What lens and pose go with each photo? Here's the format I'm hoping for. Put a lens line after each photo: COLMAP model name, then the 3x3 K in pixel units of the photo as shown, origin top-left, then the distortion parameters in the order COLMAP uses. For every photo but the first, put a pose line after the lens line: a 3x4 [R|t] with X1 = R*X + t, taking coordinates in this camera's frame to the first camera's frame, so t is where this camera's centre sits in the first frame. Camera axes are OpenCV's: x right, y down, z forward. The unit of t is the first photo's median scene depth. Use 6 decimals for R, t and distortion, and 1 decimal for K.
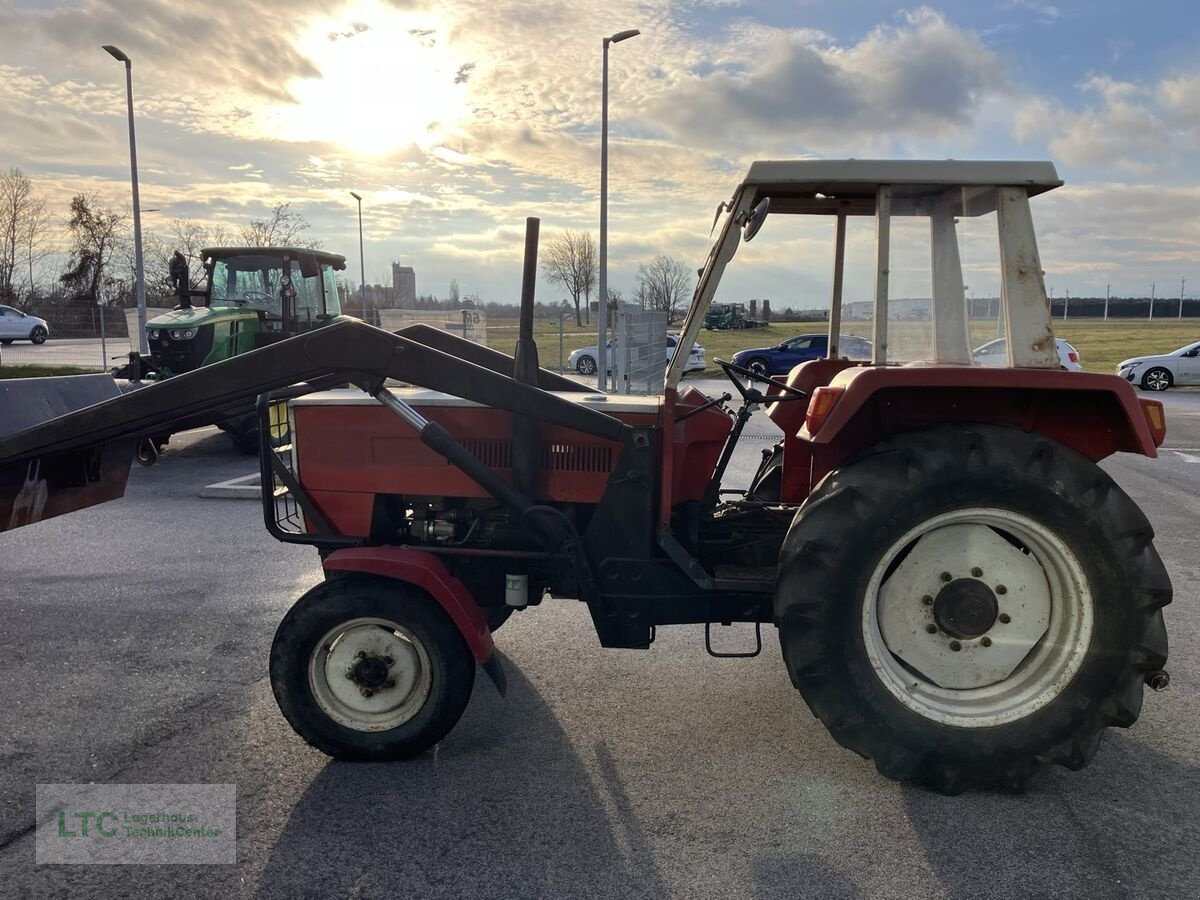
lens RADIAL K [[984.1, 0, 613.5], [0, 984.1, 452.8], [0, 0, 1]] dist [0.043512, -0.051149]
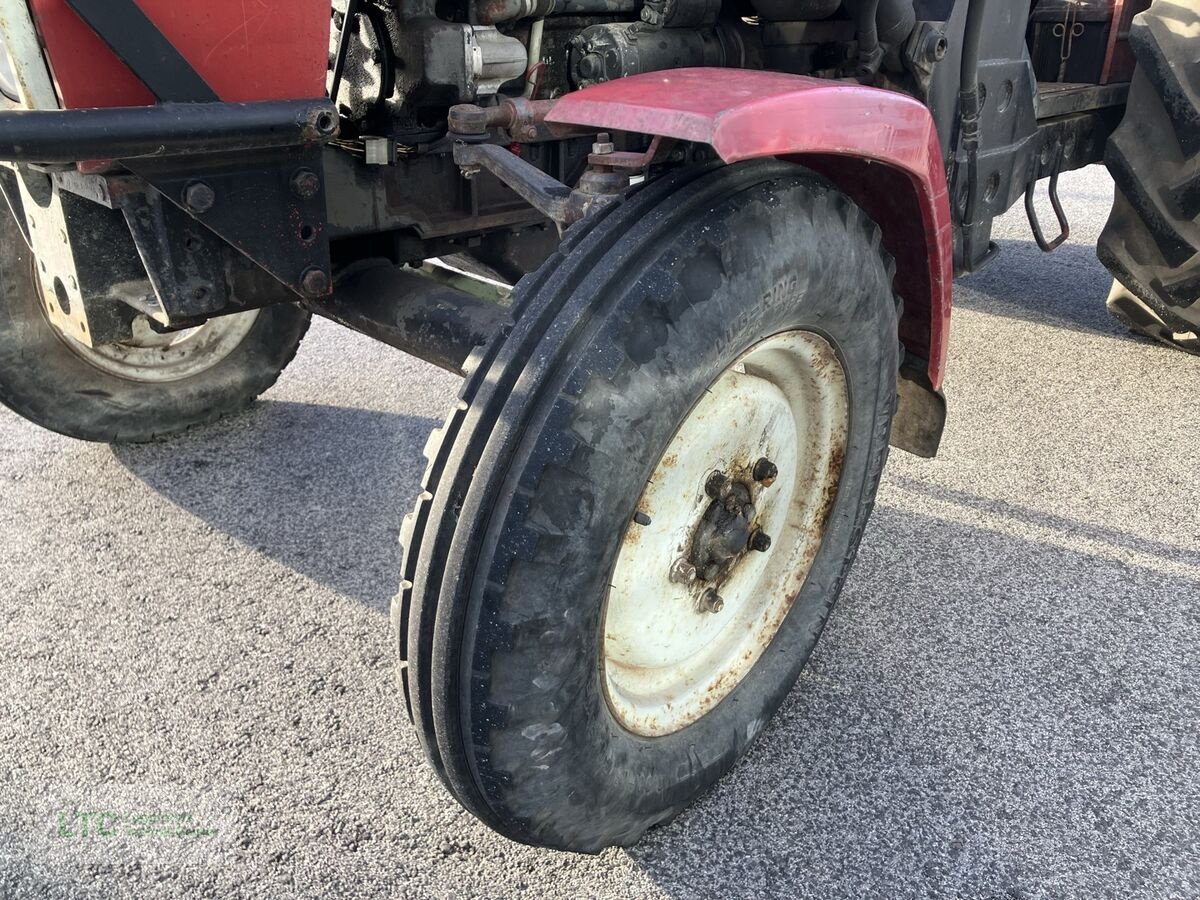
lens RADIAL K [[984.1, 0, 582.3], [0, 984.1, 443.2], [0, 0, 1]] dist [0.043512, -0.051149]
pose [[0.688055, -0.329590, 0.646491, -0.382976], [0.106166, 0.927037, 0.359626, 0.077902], [-0.717850, -0.178807, 0.672844, 0.714952]]
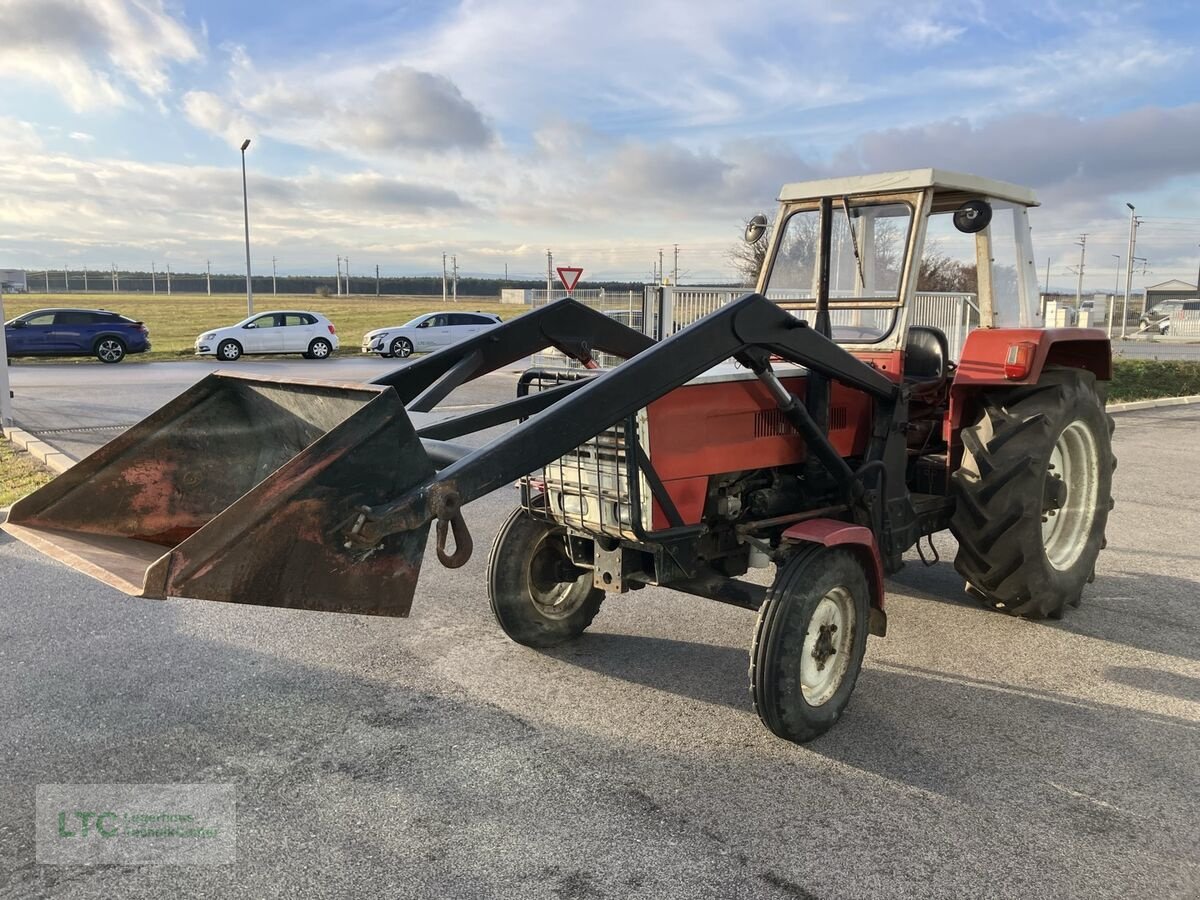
lens RADIAL K [[984.1, 0, 593.8], [0, 984.1, 431.8], [0, 0, 1]] dist [0.043512, -0.051149]
pose [[0.665977, -0.099697, 0.739280, -0.954112], [0.096869, 0.994196, 0.046810, -0.052785], [-0.739656, 0.040438, 0.671769, 0.415716]]
